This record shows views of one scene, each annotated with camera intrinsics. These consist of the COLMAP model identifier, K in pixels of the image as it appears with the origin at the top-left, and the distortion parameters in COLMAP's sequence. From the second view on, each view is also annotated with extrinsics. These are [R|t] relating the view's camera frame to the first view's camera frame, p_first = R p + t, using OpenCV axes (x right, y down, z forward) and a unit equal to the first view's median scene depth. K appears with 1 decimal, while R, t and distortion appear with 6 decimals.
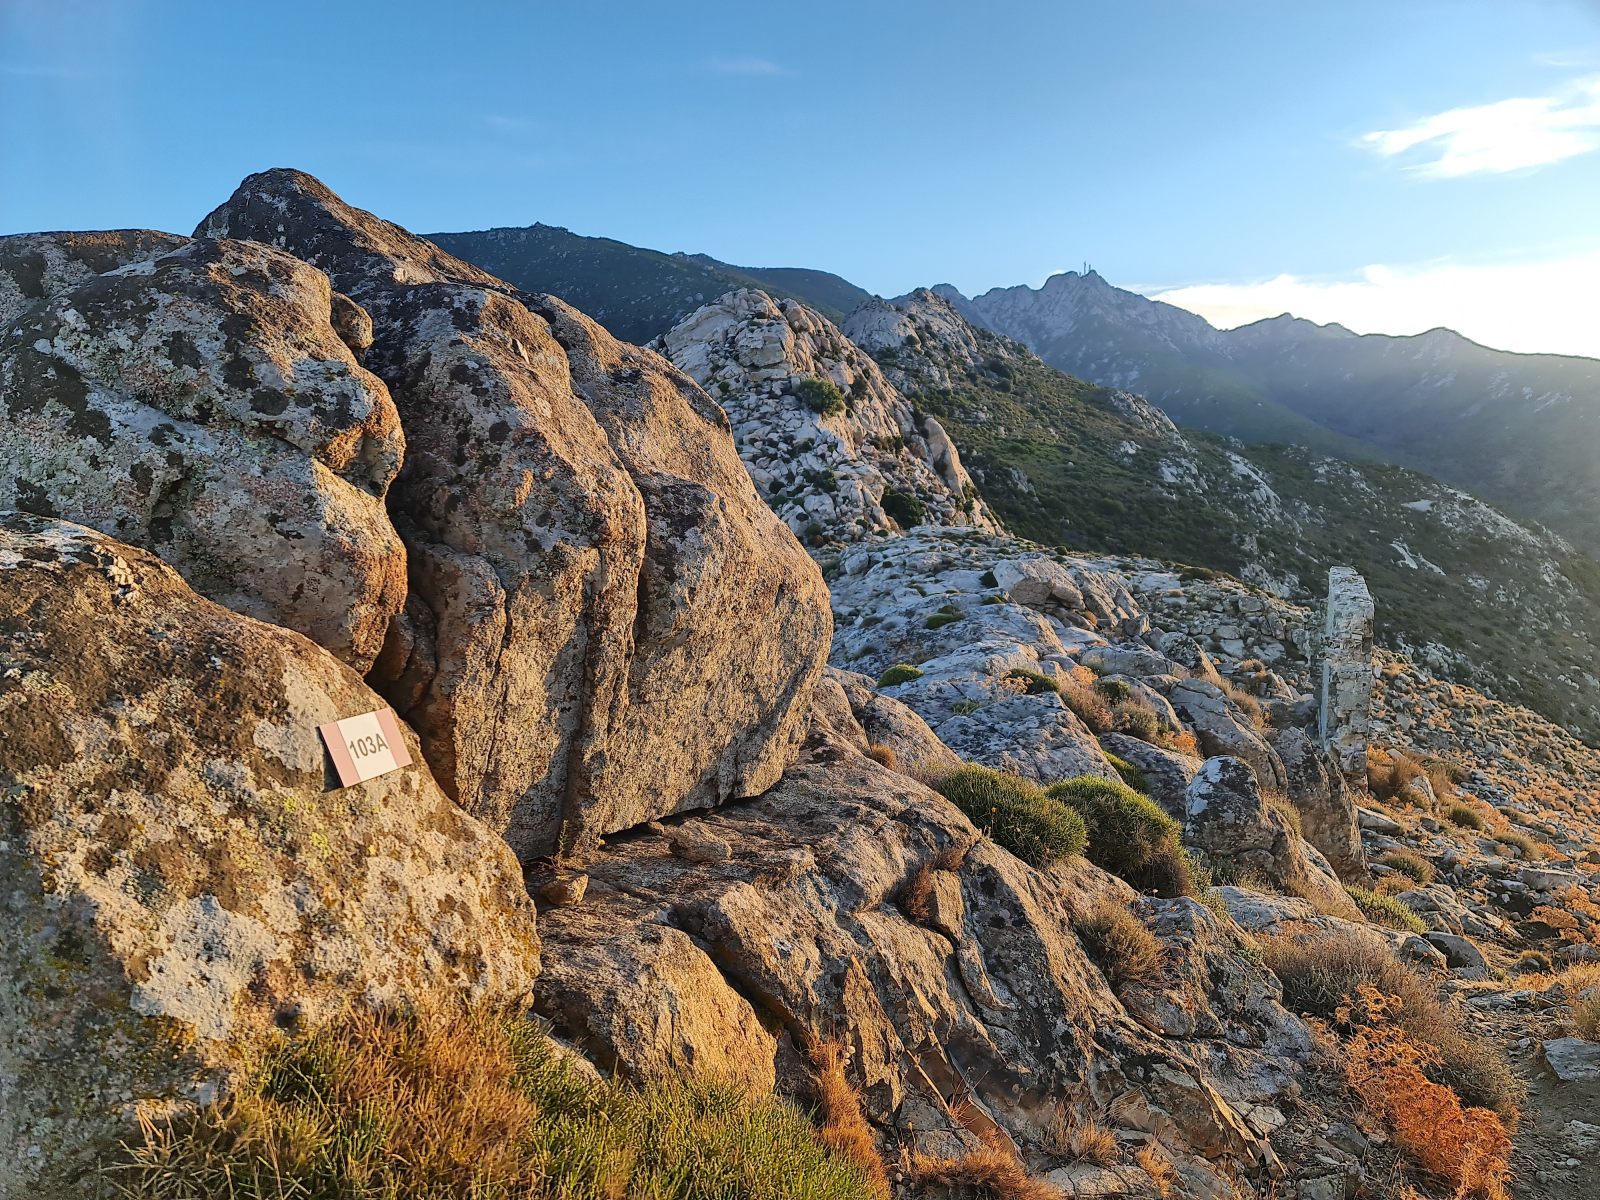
lens RADIAL K [[1161.6, 0, 798.7], [0, 1161.6, 601.0], [0, 0, 1]] dist [0.047278, 0.000393]
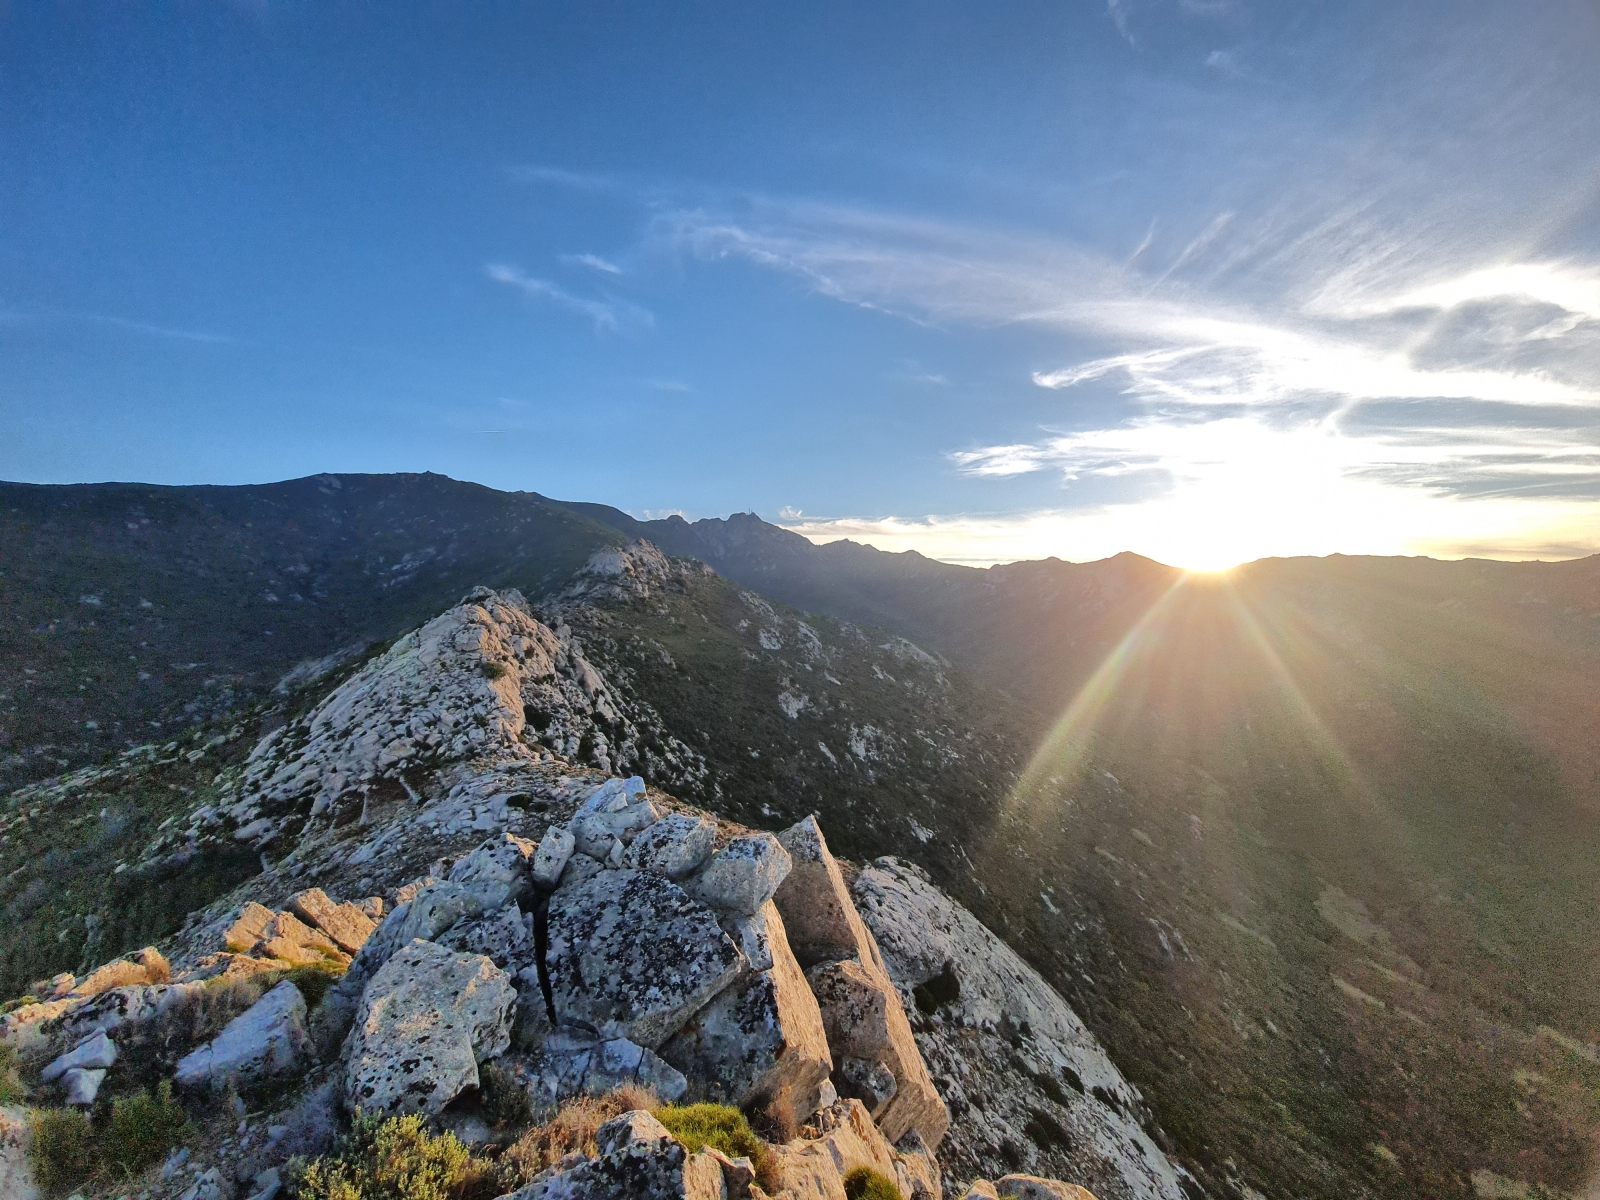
lens RADIAL K [[641.6, 0, 803.5], [0, 641.6, 597.7], [0, 0, 1]] dist [0.004353, -0.001417]
pose [[0.953058, 0.012424, 0.302533, 0.057470], [0.026607, 0.991857, -0.124549, -0.042705], [-0.301616, 0.126752, 0.944966, -0.076126]]
